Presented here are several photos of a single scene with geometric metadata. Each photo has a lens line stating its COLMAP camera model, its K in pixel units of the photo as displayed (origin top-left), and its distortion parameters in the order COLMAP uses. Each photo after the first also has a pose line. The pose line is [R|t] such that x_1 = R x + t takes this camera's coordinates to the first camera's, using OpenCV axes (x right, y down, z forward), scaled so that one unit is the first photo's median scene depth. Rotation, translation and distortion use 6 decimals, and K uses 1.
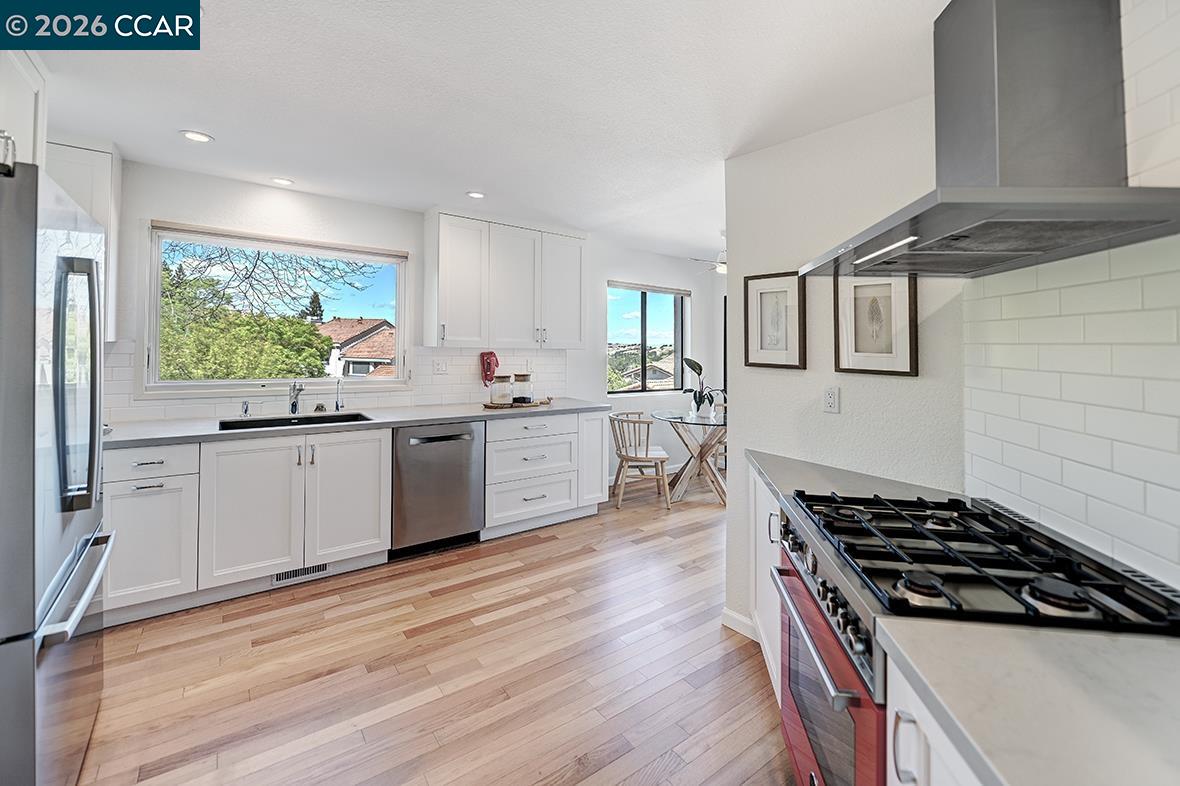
lens RADIAL K [[492.4, 0, 612.5], [0, 492.4, 345.0], [0, 0, 1]] dist [-0.001020, -0.000610]
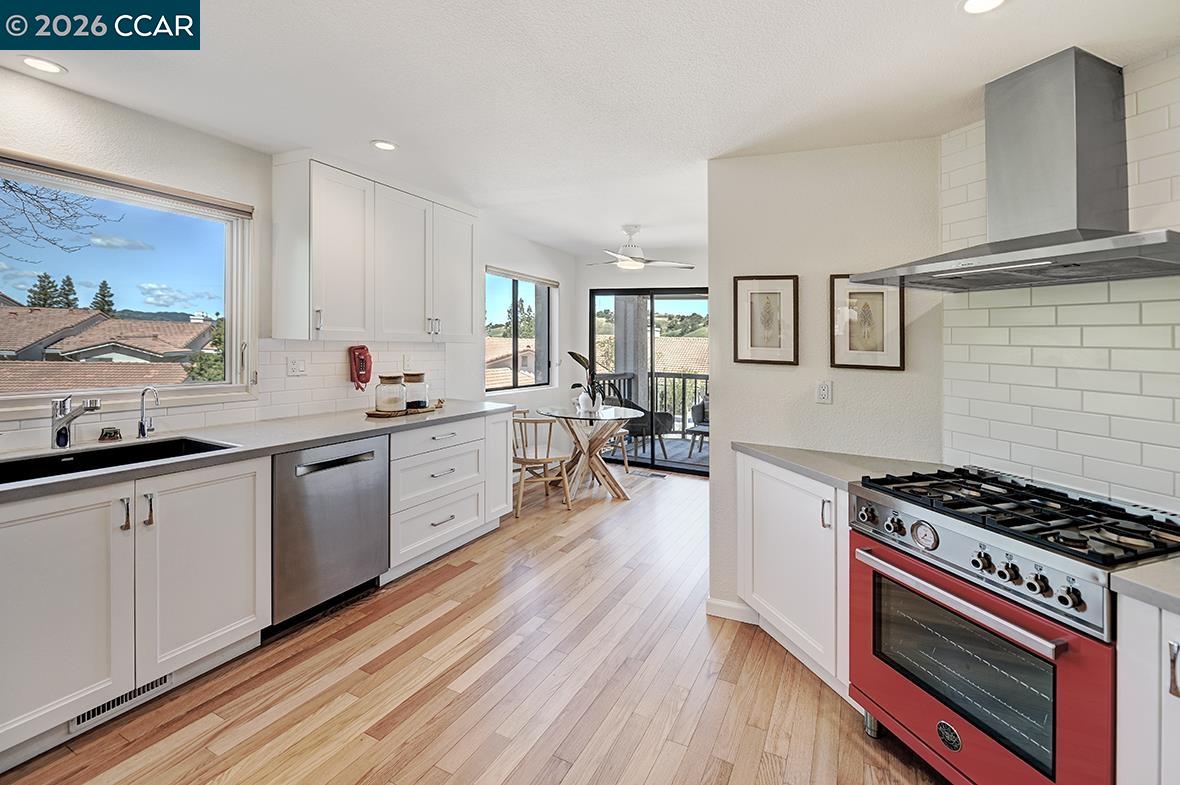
lens RADIAL K [[496.1, 0, 632.1], [0, 496.1, 340.2], [0, 0, 1]] dist [-0.000975, -0.000649]
pose [[0.888448, 0.006112, 0.458936, -0.292305], [-0.010793, 0.999913, 0.007578, -0.006947], [-0.458850, -0.011686, 0.888437, 0.120628]]
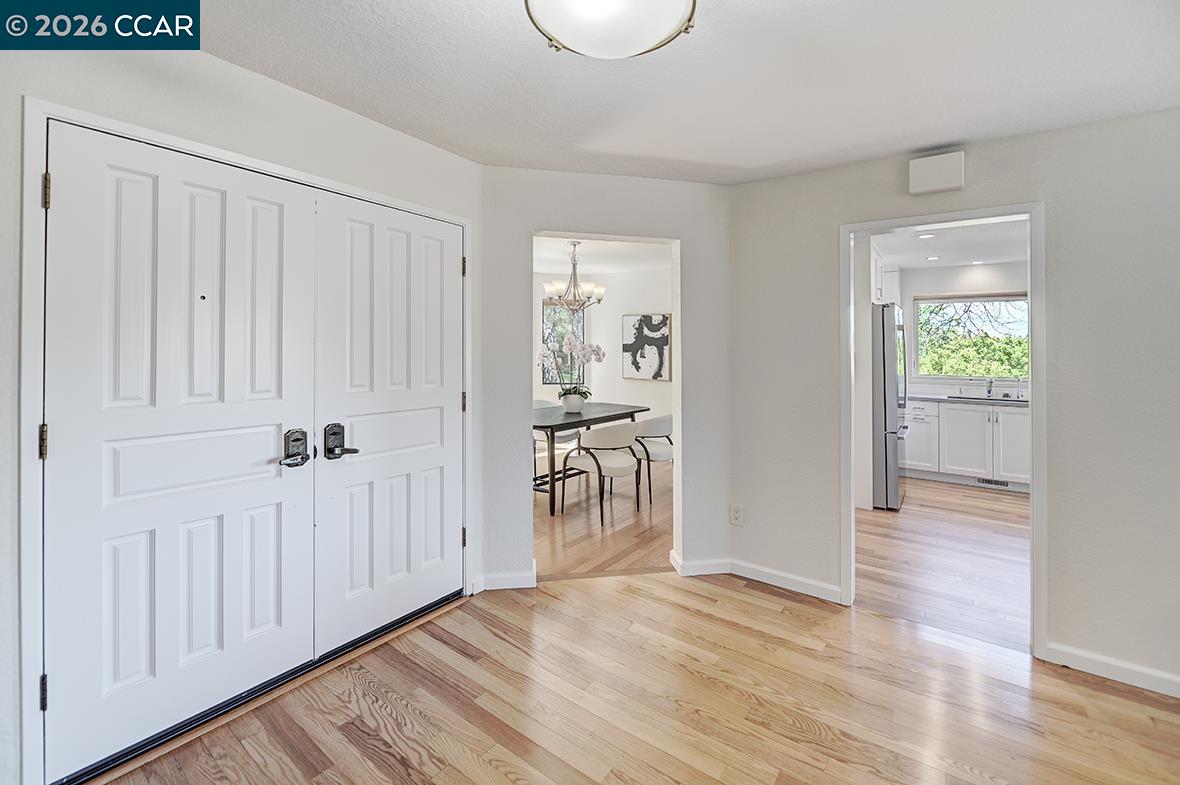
lens RADIAL K [[492.4, 0, 612.5], [0, 492.4, 344.5], [0, 0, 1]] dist [-0.001020, -0.000610]
pose [[0.290121, -0.038278, -0.956224, 0.585282], [-0.003799, 0.999146, -0.041149, 0.033132], [0.956982, 0.015571, 0.289728, -0.711843]]
